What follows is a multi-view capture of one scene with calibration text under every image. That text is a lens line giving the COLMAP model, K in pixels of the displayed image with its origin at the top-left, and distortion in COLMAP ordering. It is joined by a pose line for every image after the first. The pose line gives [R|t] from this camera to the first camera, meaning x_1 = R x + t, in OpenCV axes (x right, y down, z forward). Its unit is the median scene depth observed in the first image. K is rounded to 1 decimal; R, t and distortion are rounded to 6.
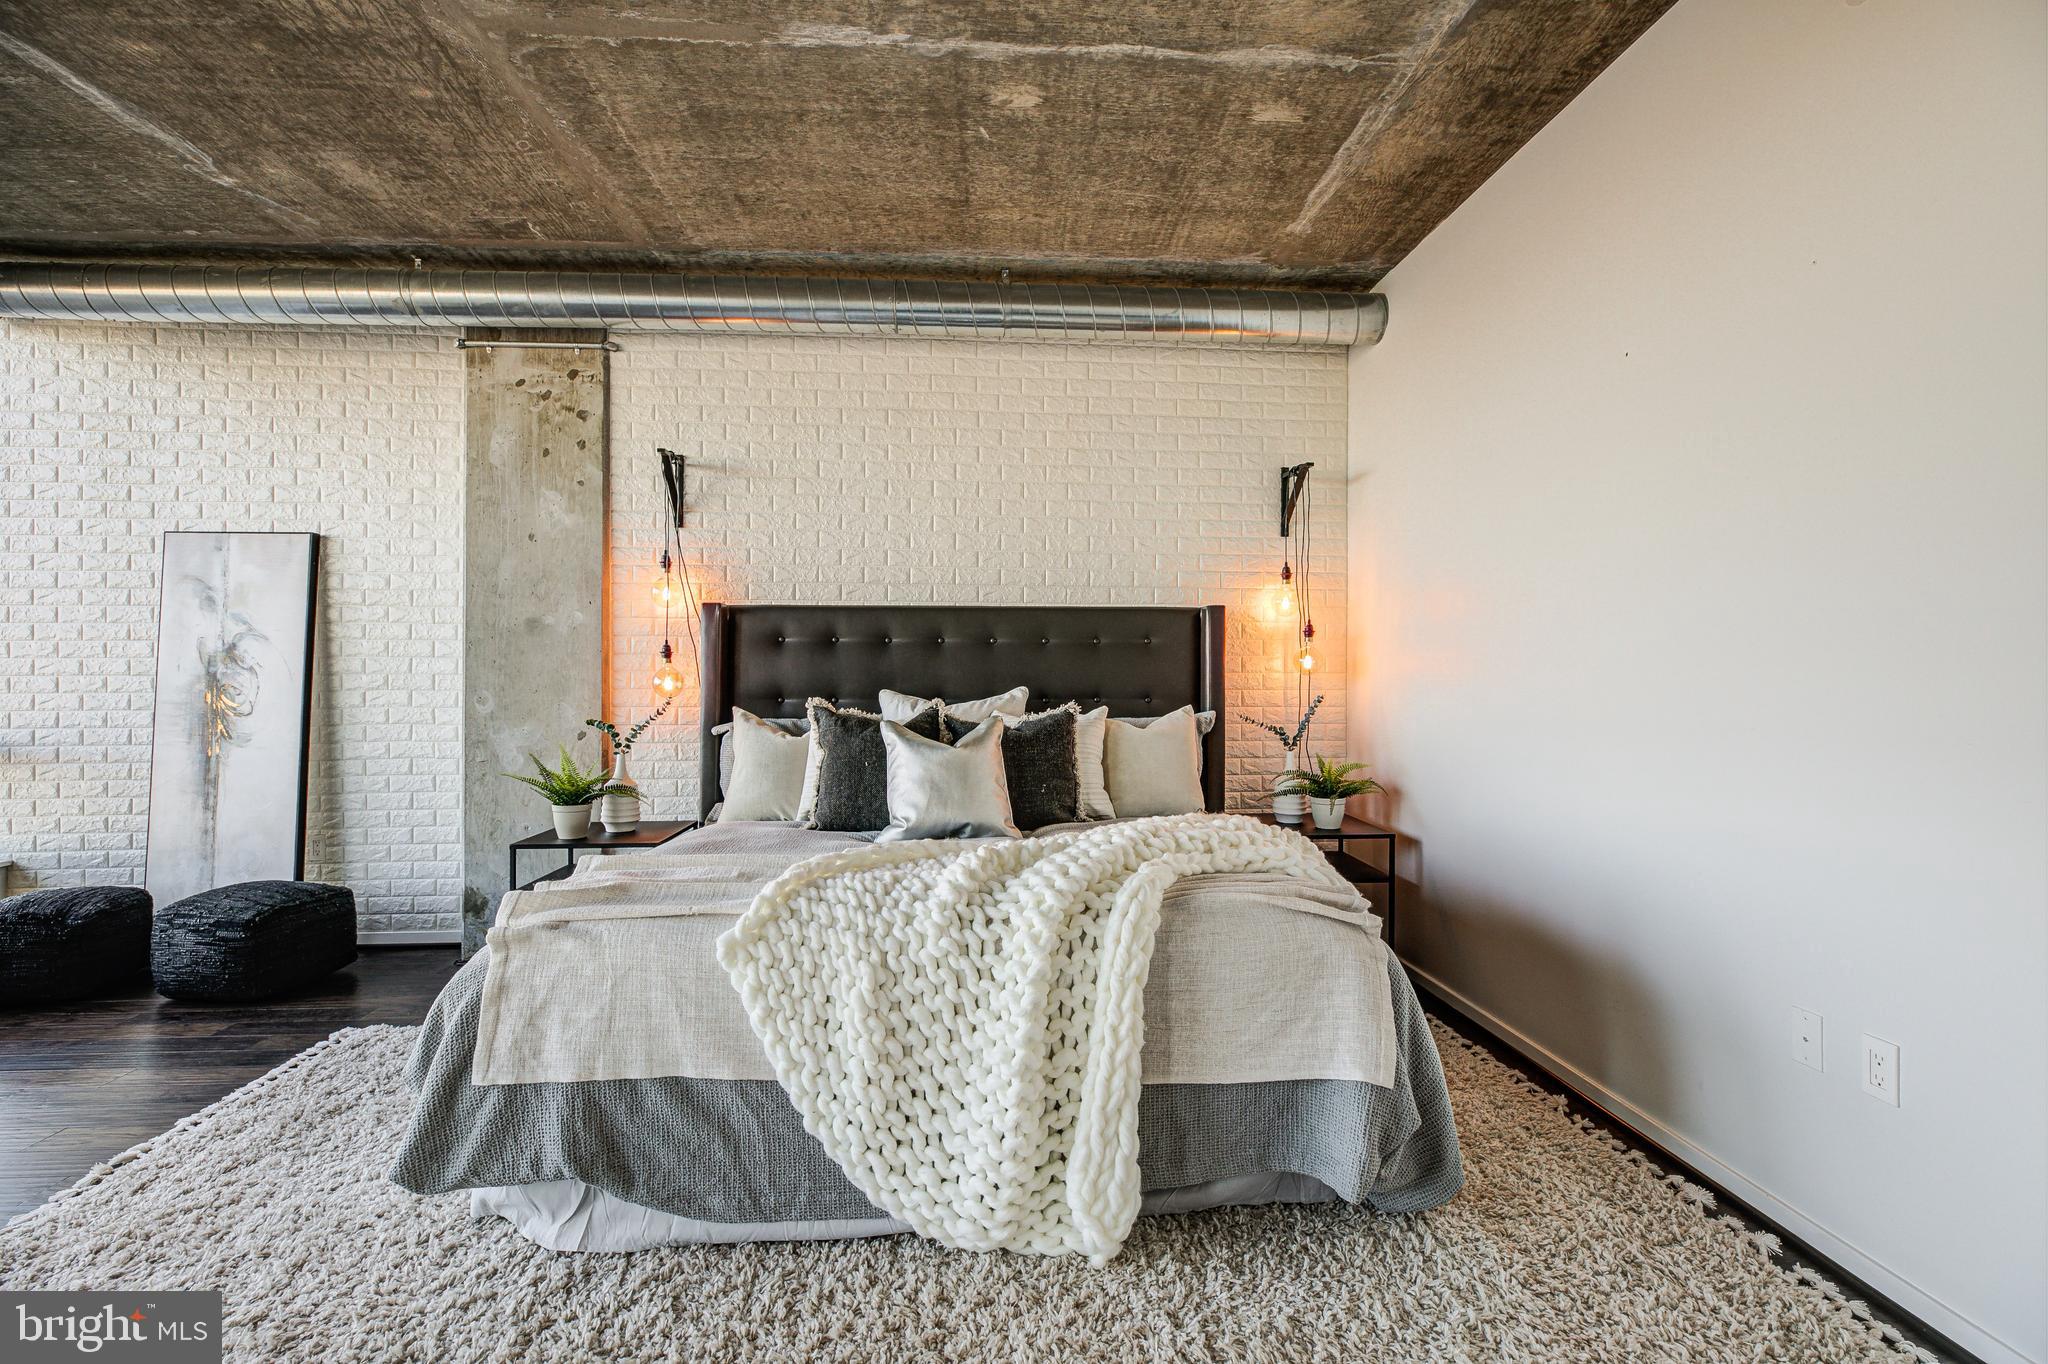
lens RADIAL K [[934.8, 0, 1034.1], [0, 934.8, 679.8], [0, 0, 1]] dist [-0.007101, 0.000753]
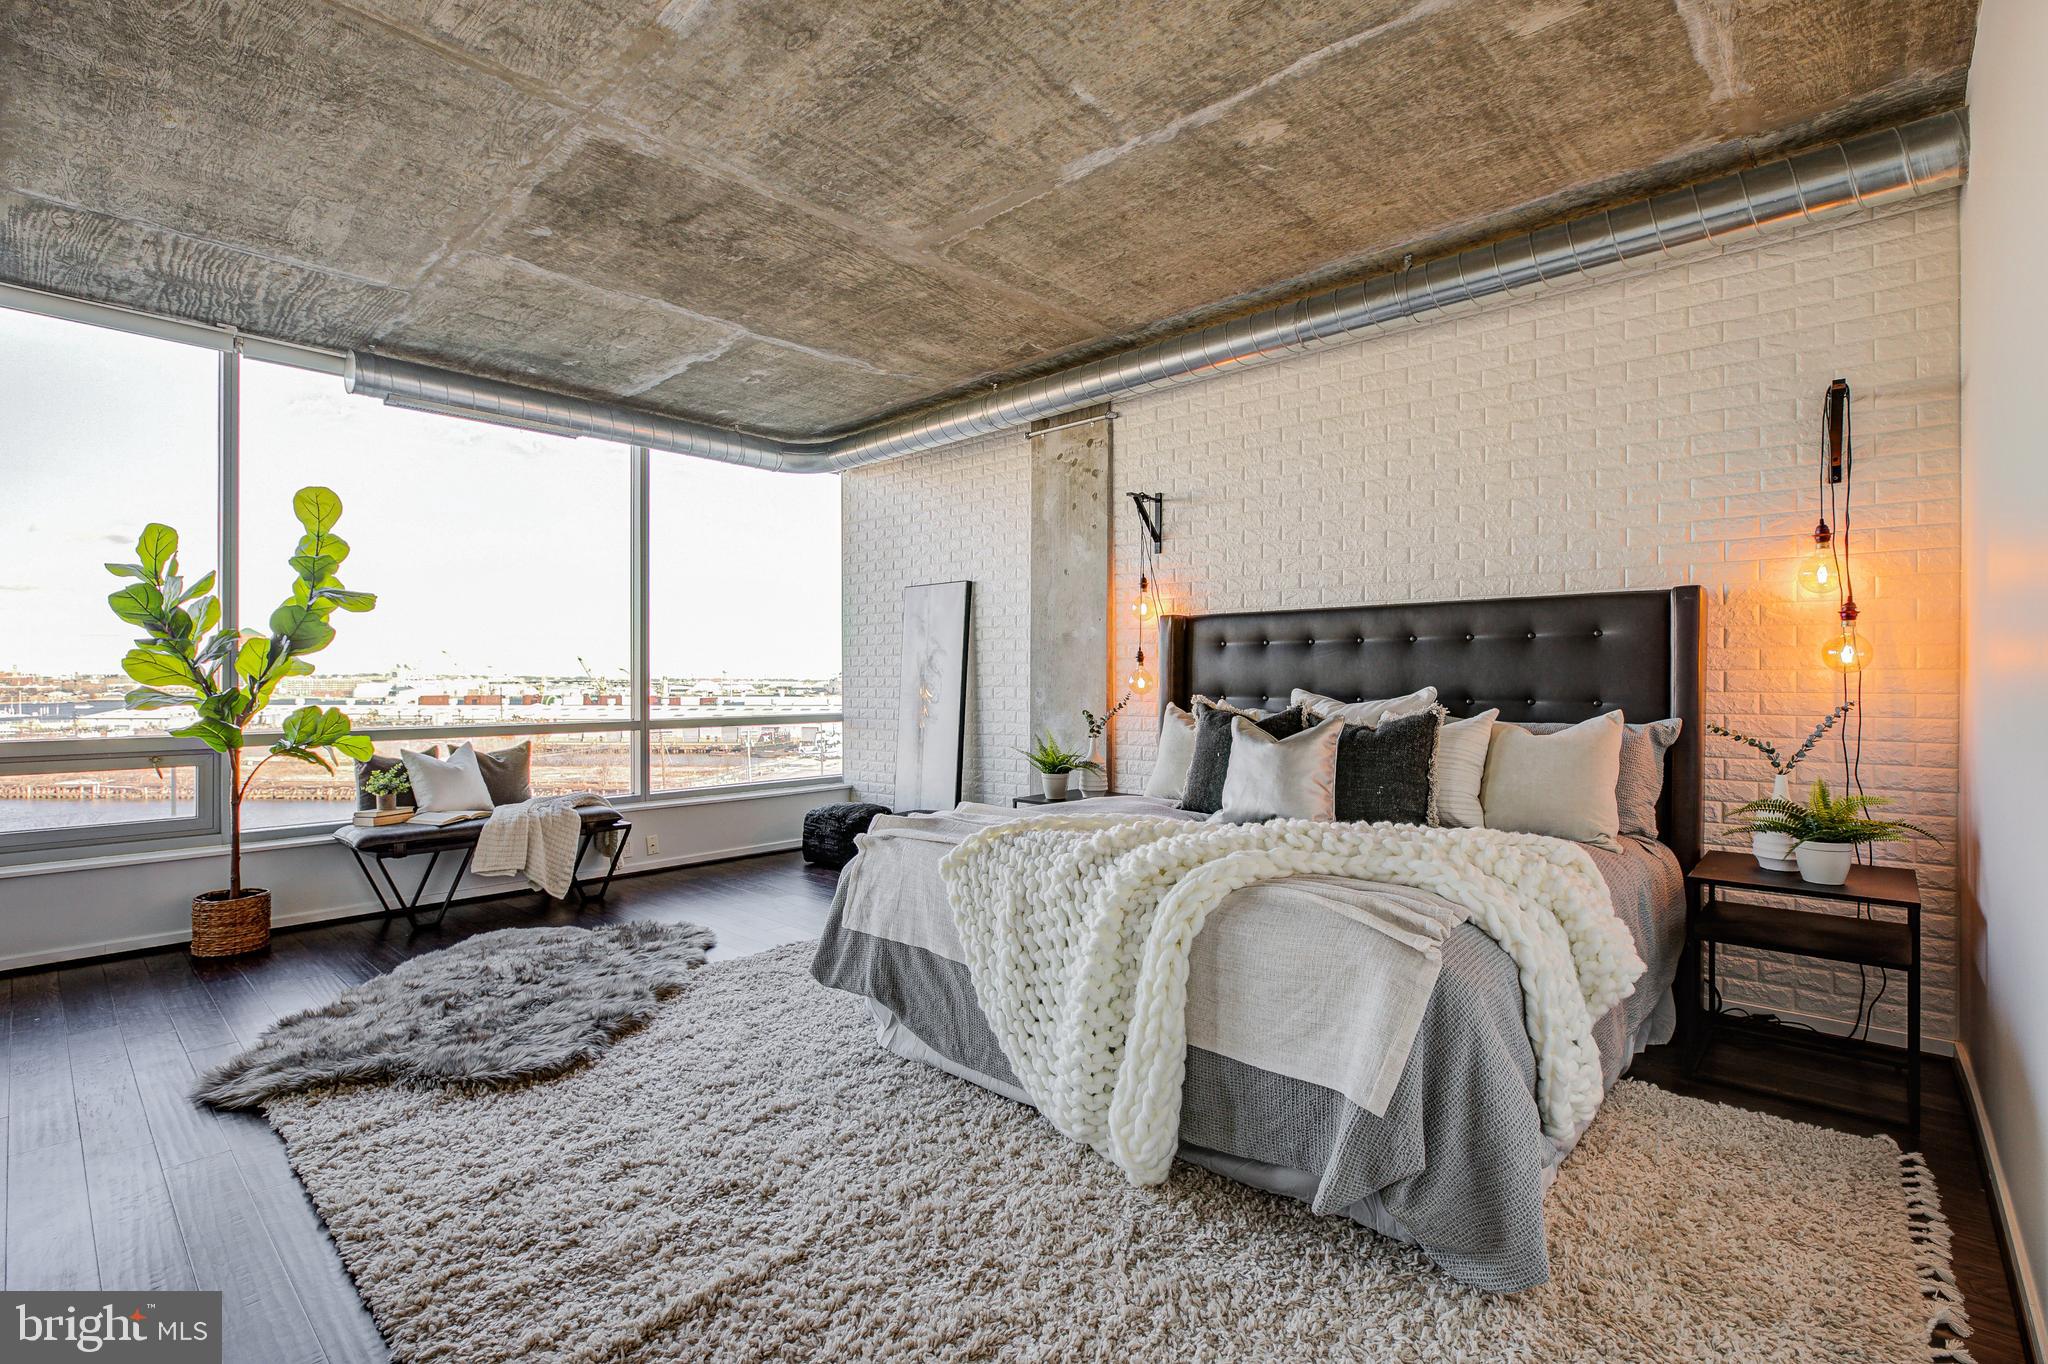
lens RADIAL K [[934.8, 0, 1034.1], [0, 934.8, 680.7], [0, 0, 1]] dist [-0.007101, 0.000753]
pose [[0.692430, 0.000515, -0.721485, 0.386629], [0.000959, 0.999998, 0.001634, -0.000659], [0.721485, -0.001824, 0.692428, 0.049043]]
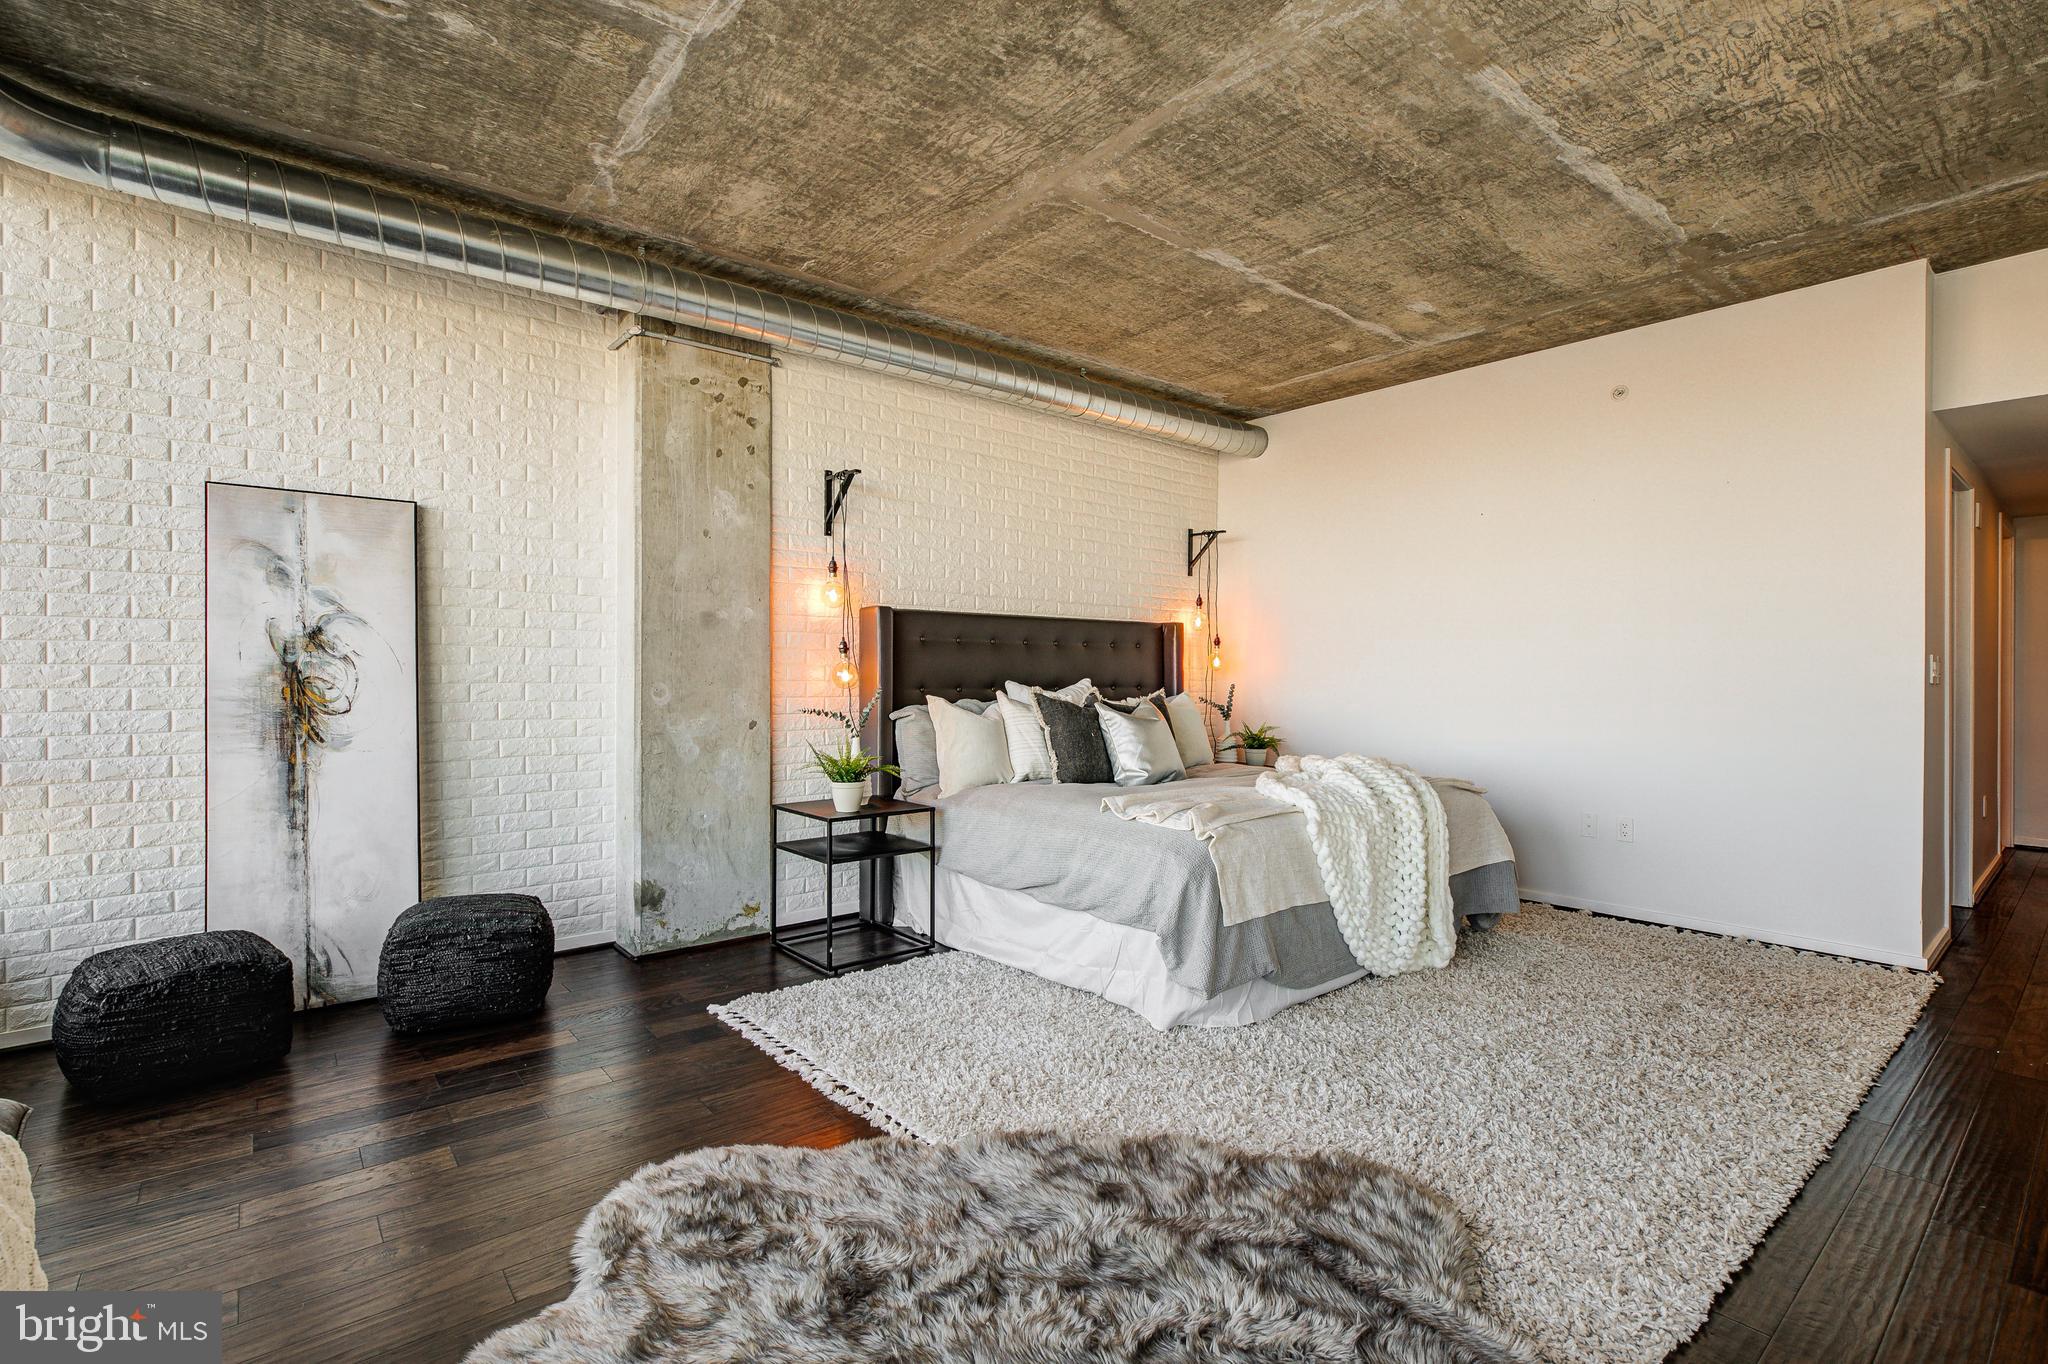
lens RADIAL K [[934.8, 0, 1033.9], [0, 934.8, 676.4], [0, 0, 1]] dist [-0.007101, 0.000753]
pose [[0.809650, 0.000538, 0.586913, -0.851346], [-0.003896, 0.999982, 0.004458, -0.001211], [-0.586901, -0.005896, 0.809637, -0.047760]]
